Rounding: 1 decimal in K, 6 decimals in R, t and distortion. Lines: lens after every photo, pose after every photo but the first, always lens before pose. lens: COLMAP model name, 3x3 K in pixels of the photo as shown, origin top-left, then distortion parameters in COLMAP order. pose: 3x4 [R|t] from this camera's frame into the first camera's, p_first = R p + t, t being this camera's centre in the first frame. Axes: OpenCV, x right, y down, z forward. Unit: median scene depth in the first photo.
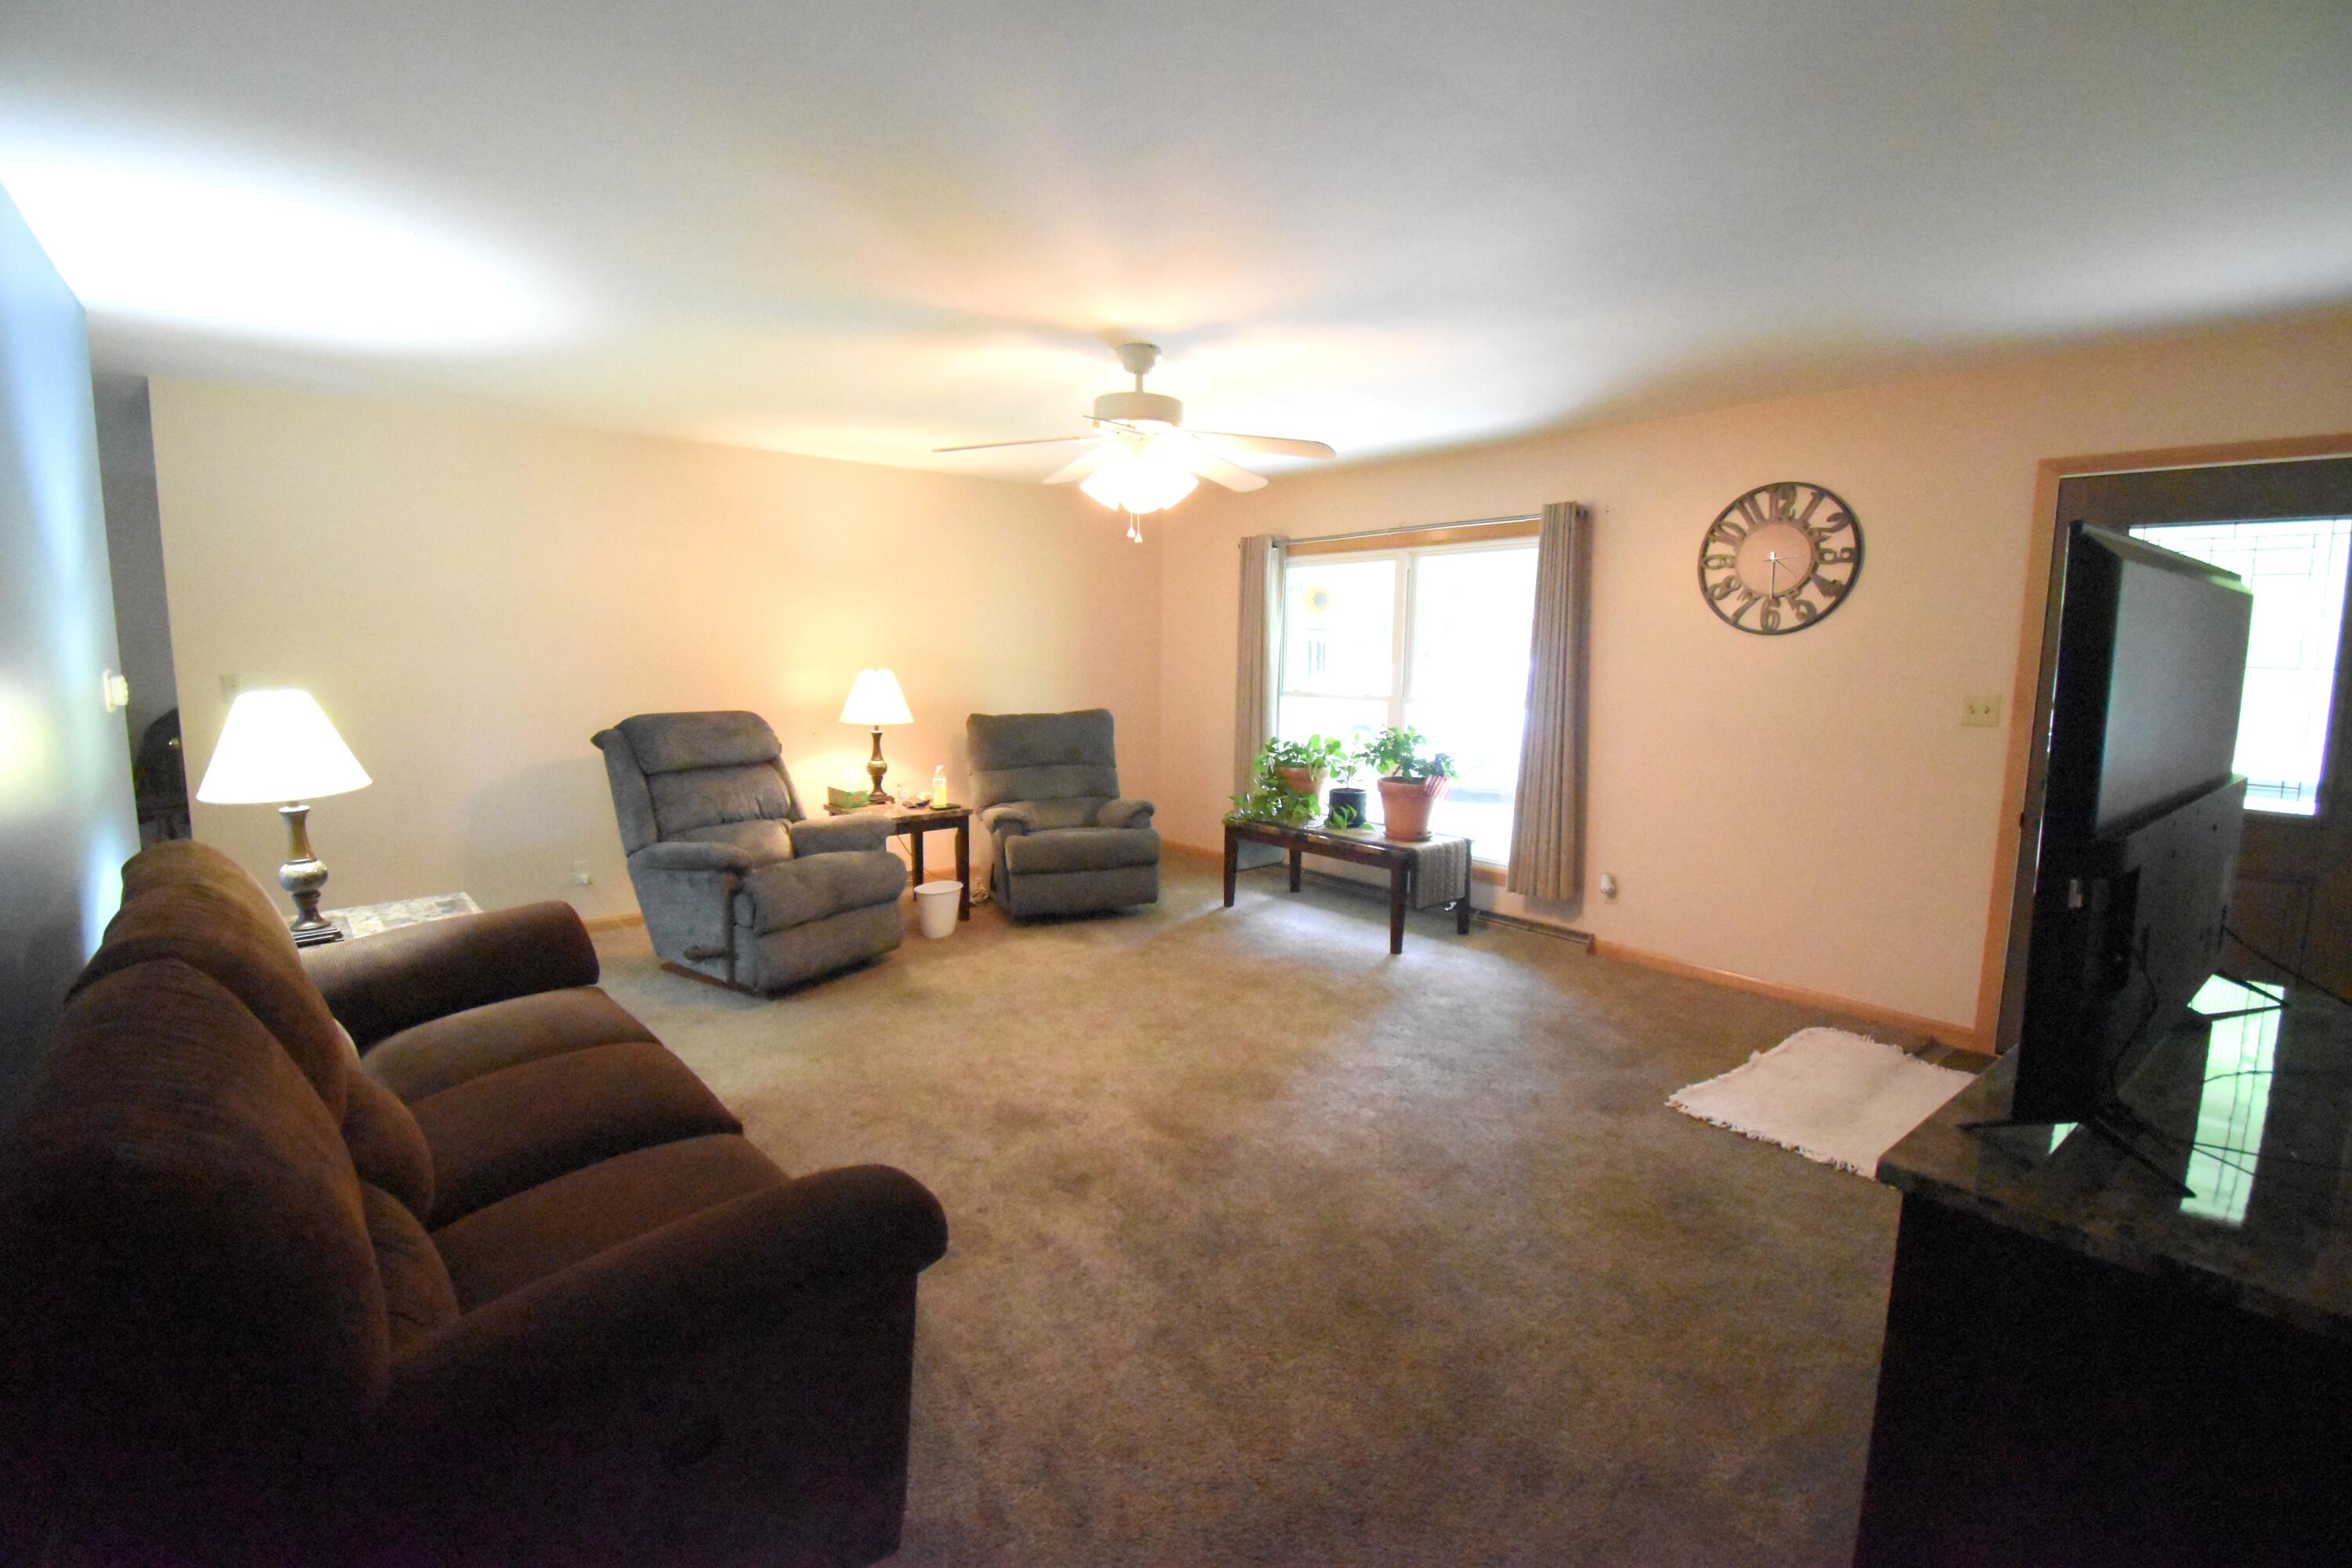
lens RADIAL K [[1040.2, 0, 1170.1], [0, 1040.2, 784.3], [0, 0, 1]] dist [0.022468, -0.026667]
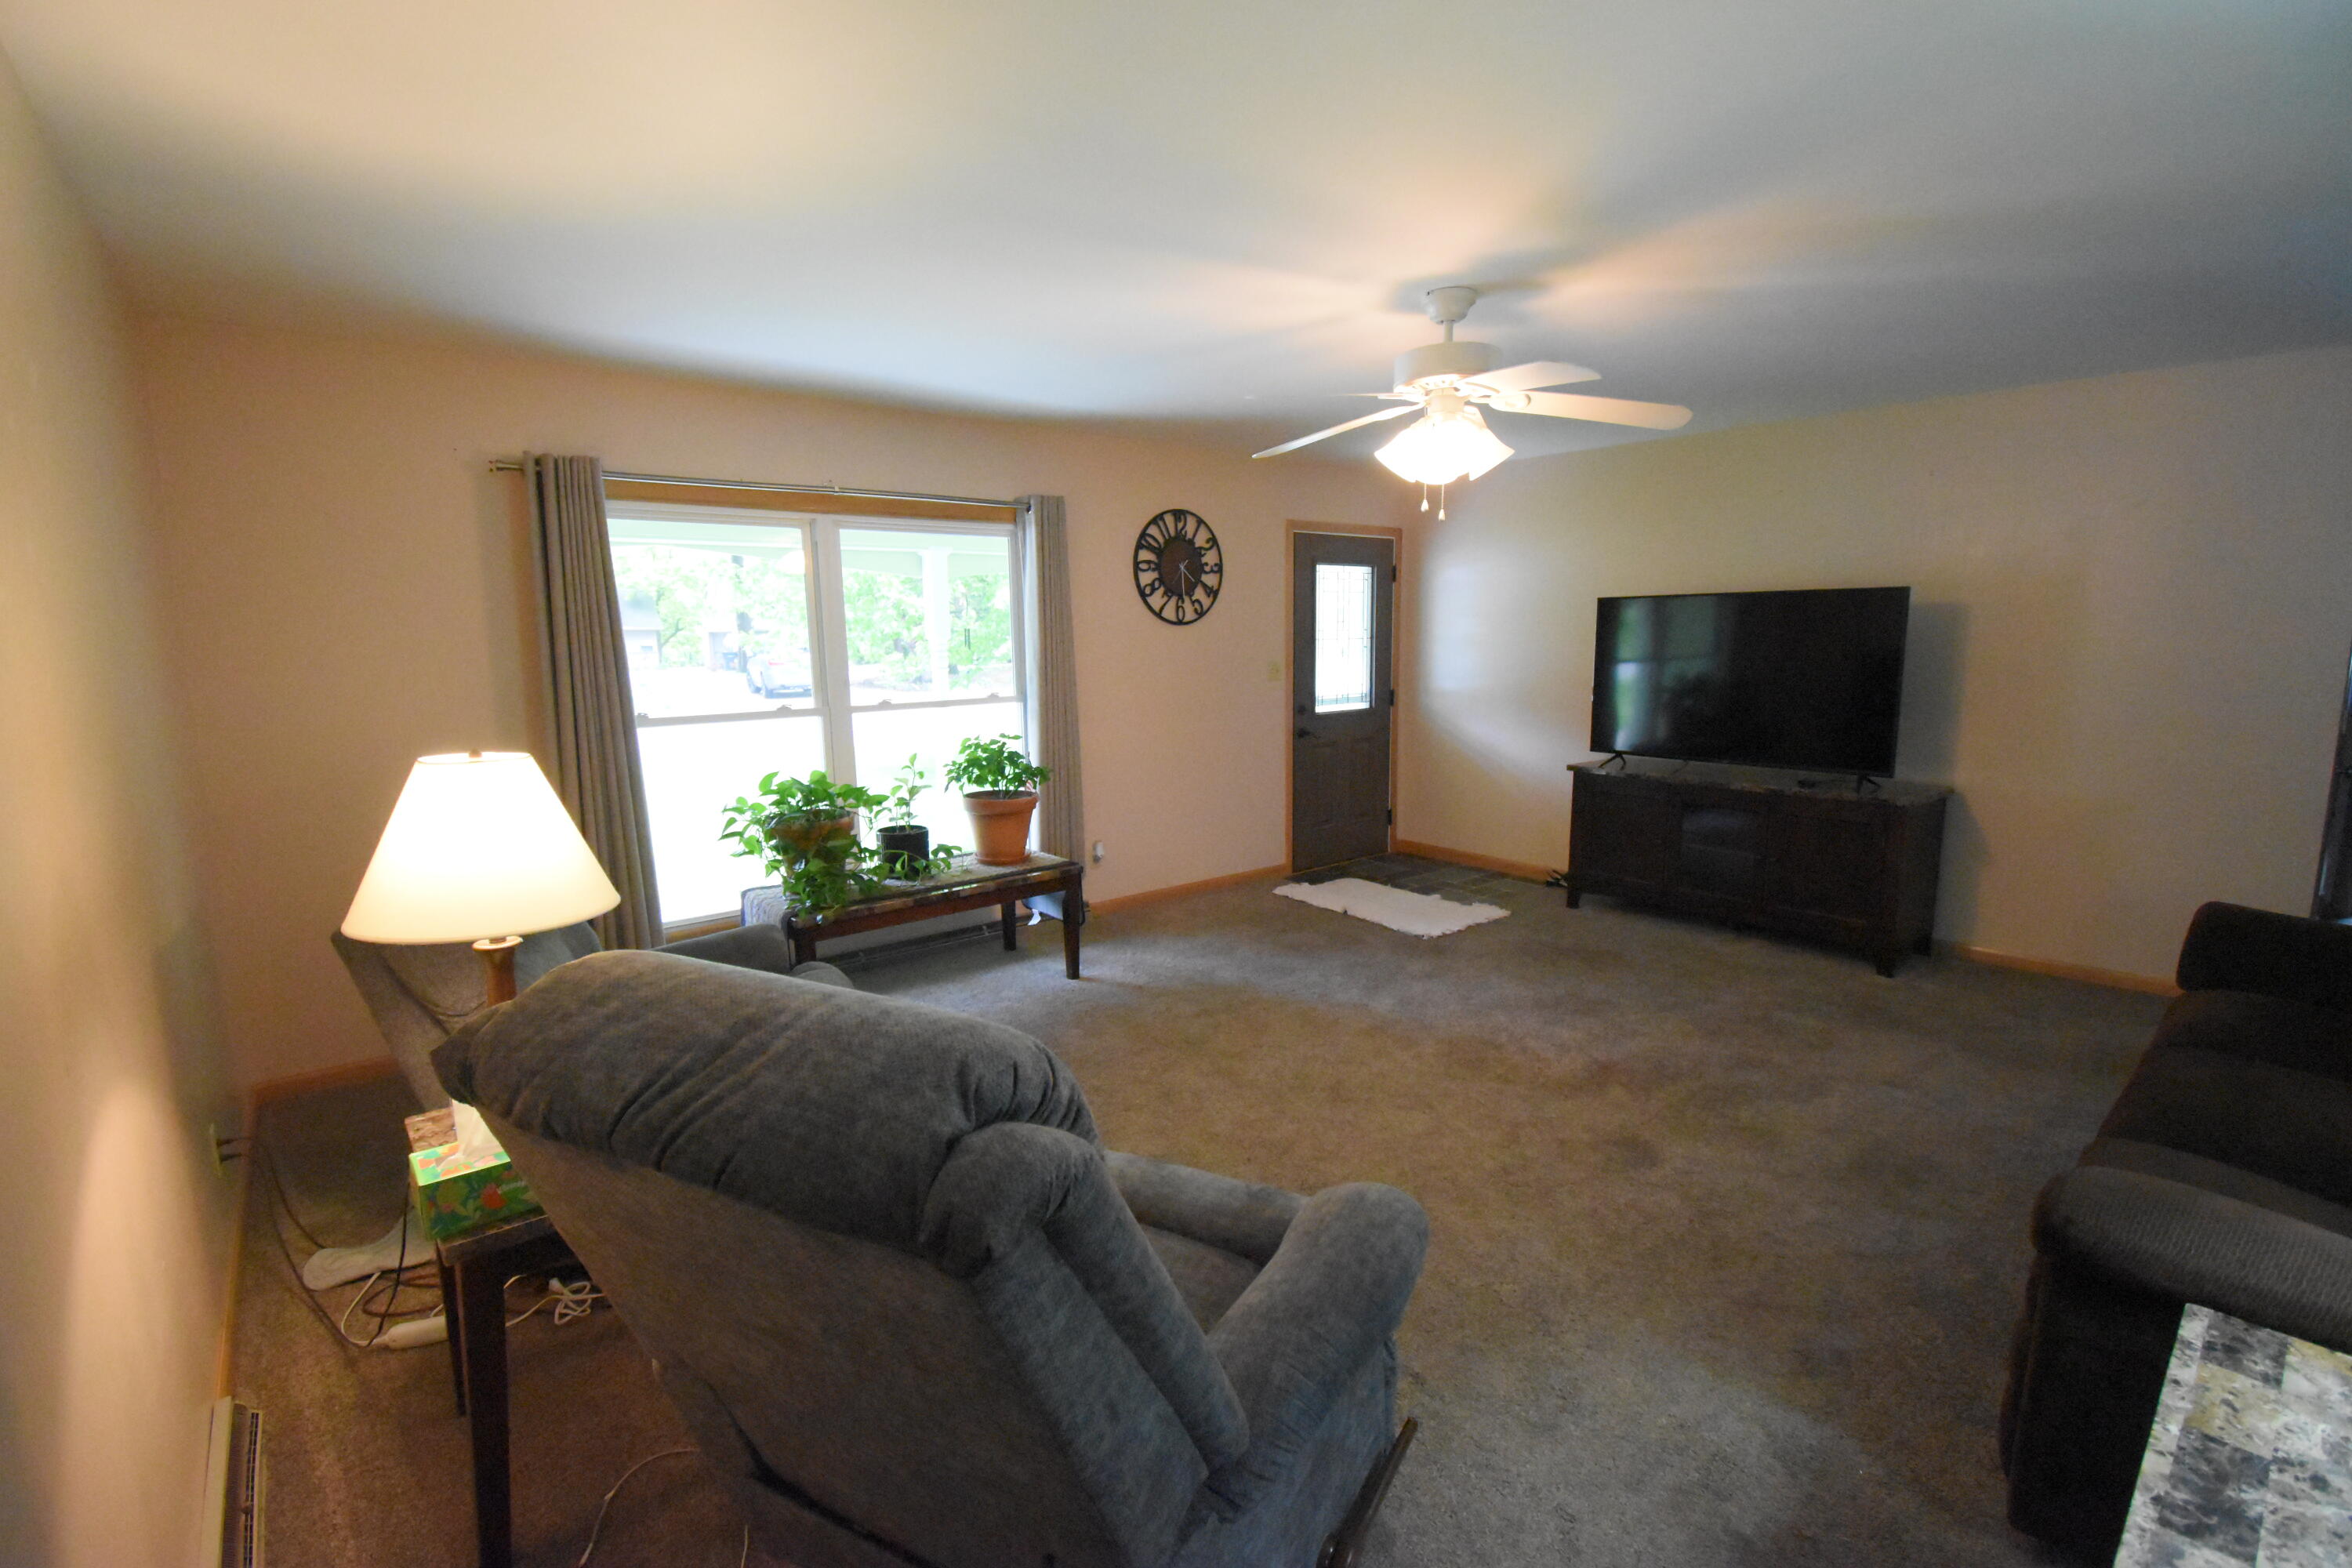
lens RADIAL K [[1035.7, 0, 1173.3], [0, 1035.7, 793.8], [0, 0, 1]] dist [0.020648, -0.026340]
pose [[0.018762, -0.168725, 0.985485, -0.746405], [0.140370, 0.976340, 0.164487, -0.150069], [-0.989921, 0.135247, 0.042003, 0.975303]]
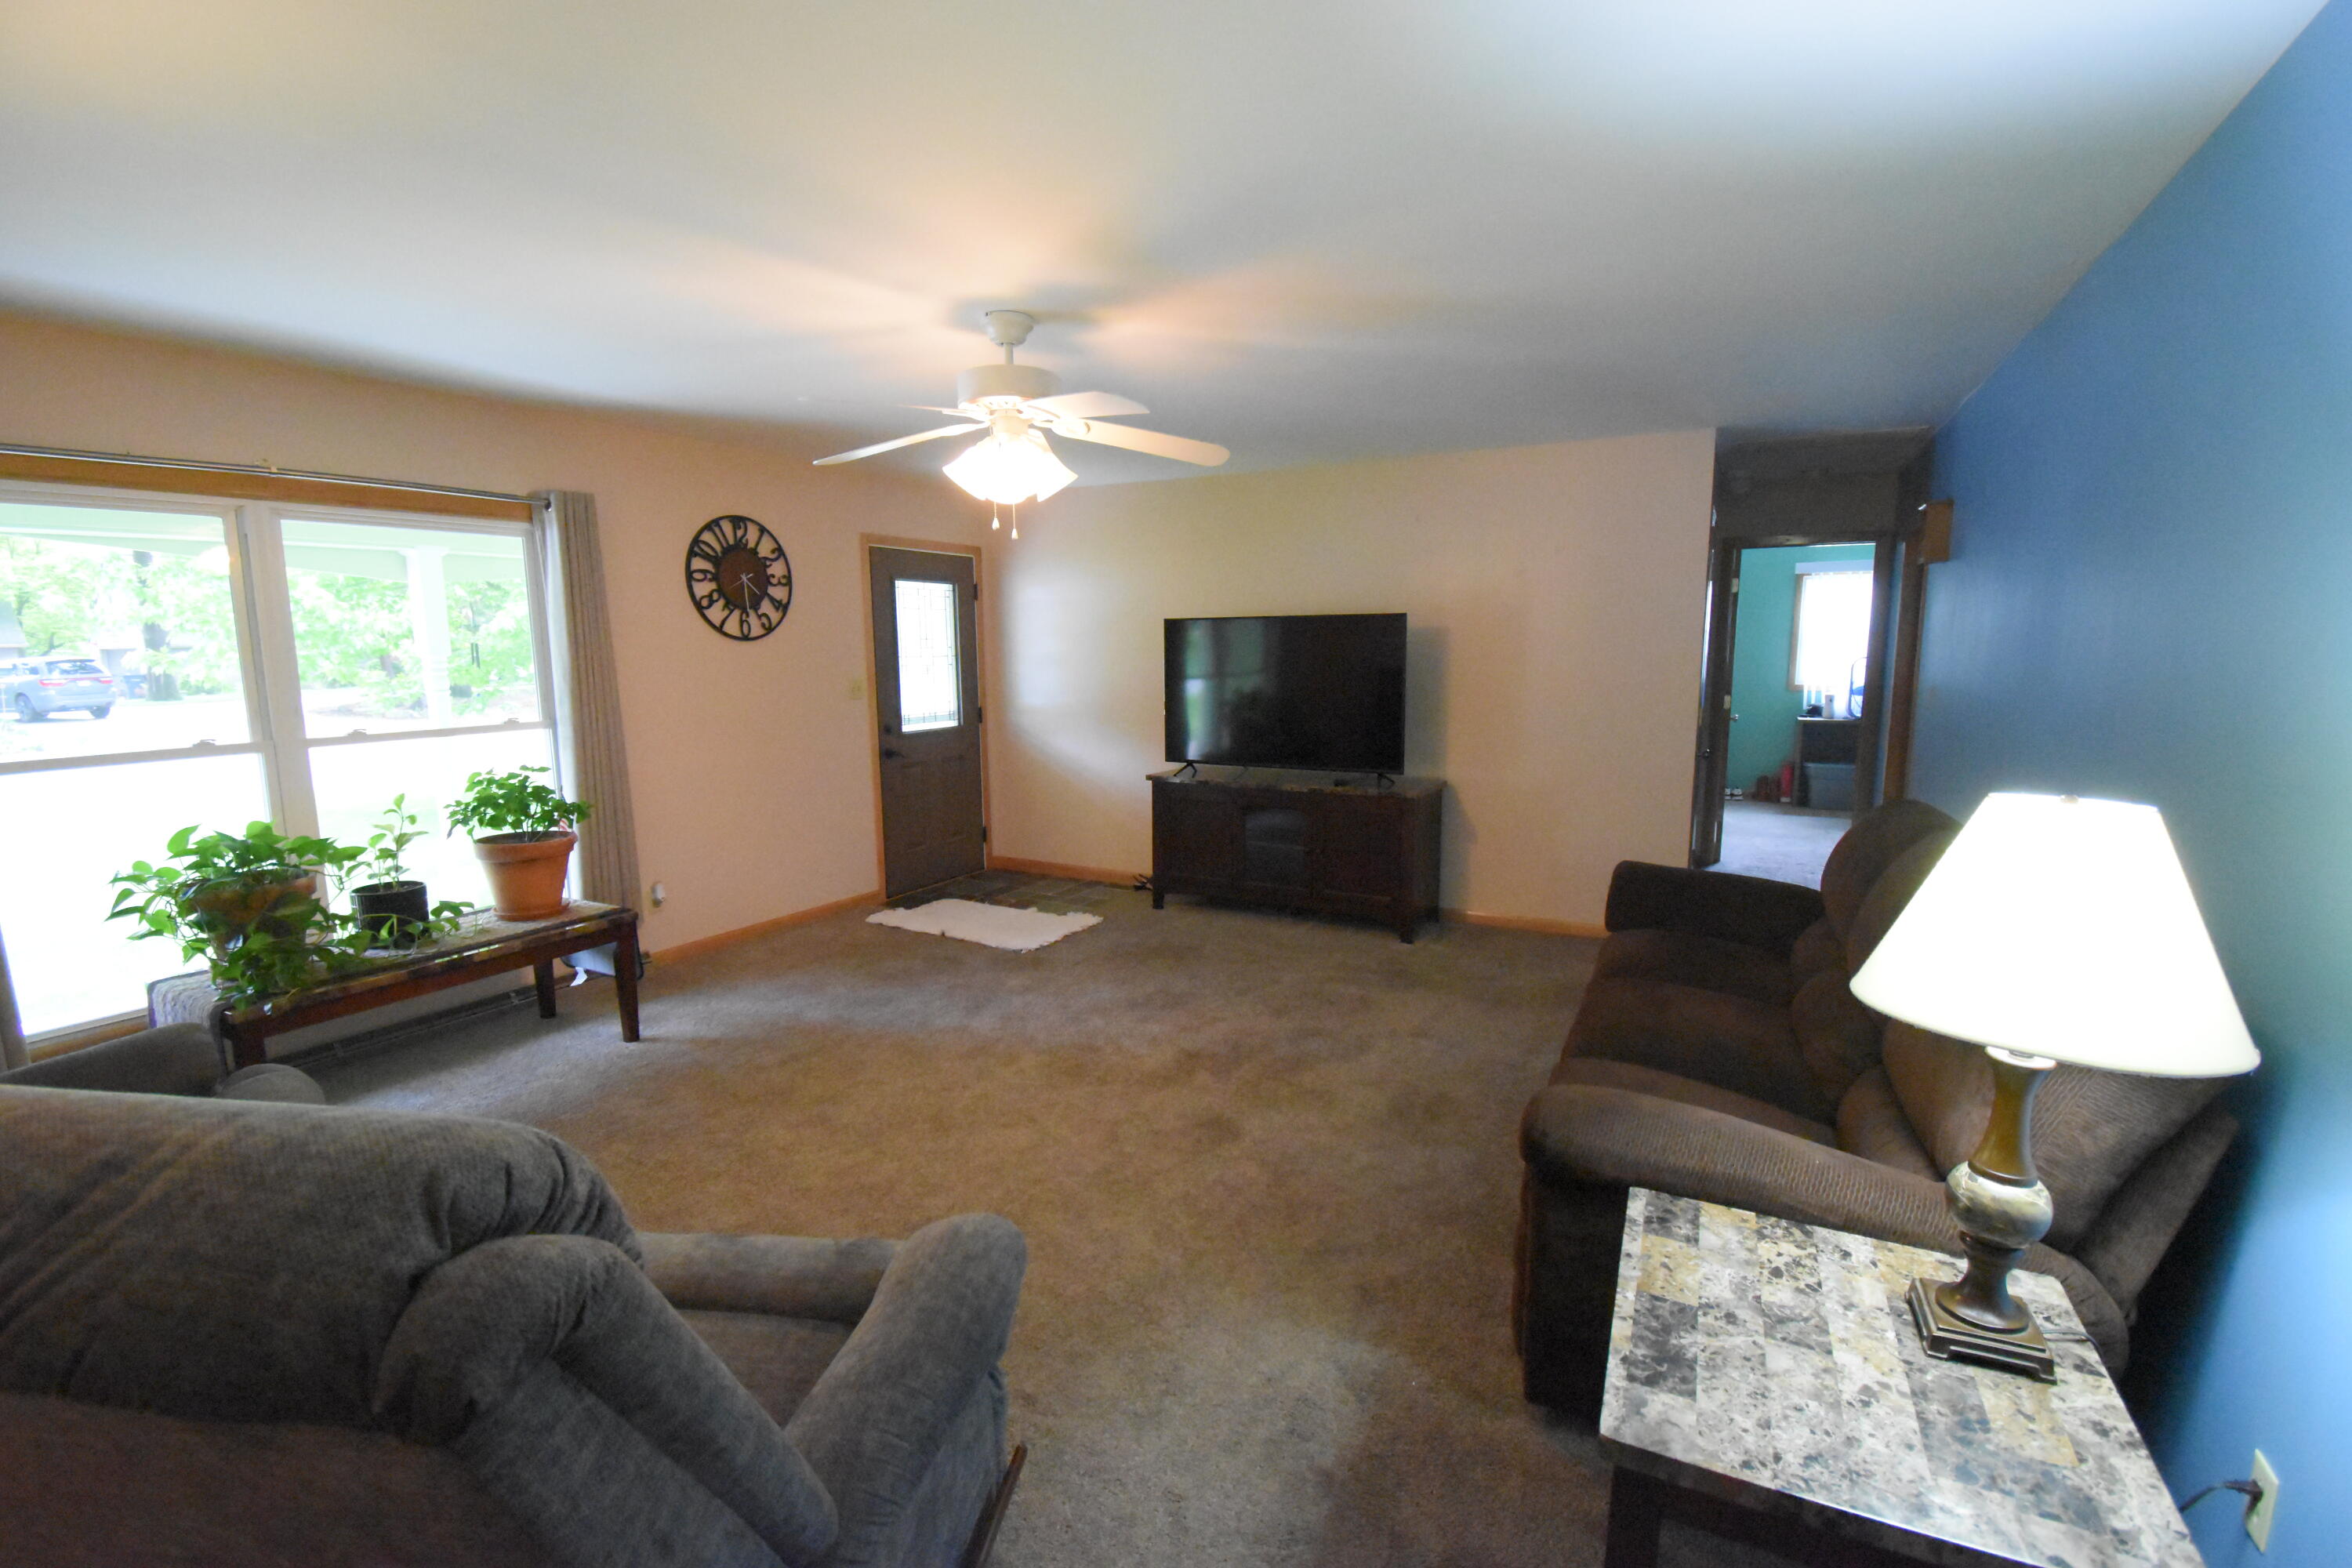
lens RADIAL K [[1035.7, 0, 1173.3], [0, 1035.7, 793.8], [0, 0, 1]] dist [0.020648, -0.026340]
pose [[-0.359479, -0.143046, 0.922124, -0.739841], [0.122145, 0.972466, 0.198472, -0.147685], [-0.925125, 0.183980, -0.332109, 0.966815]]
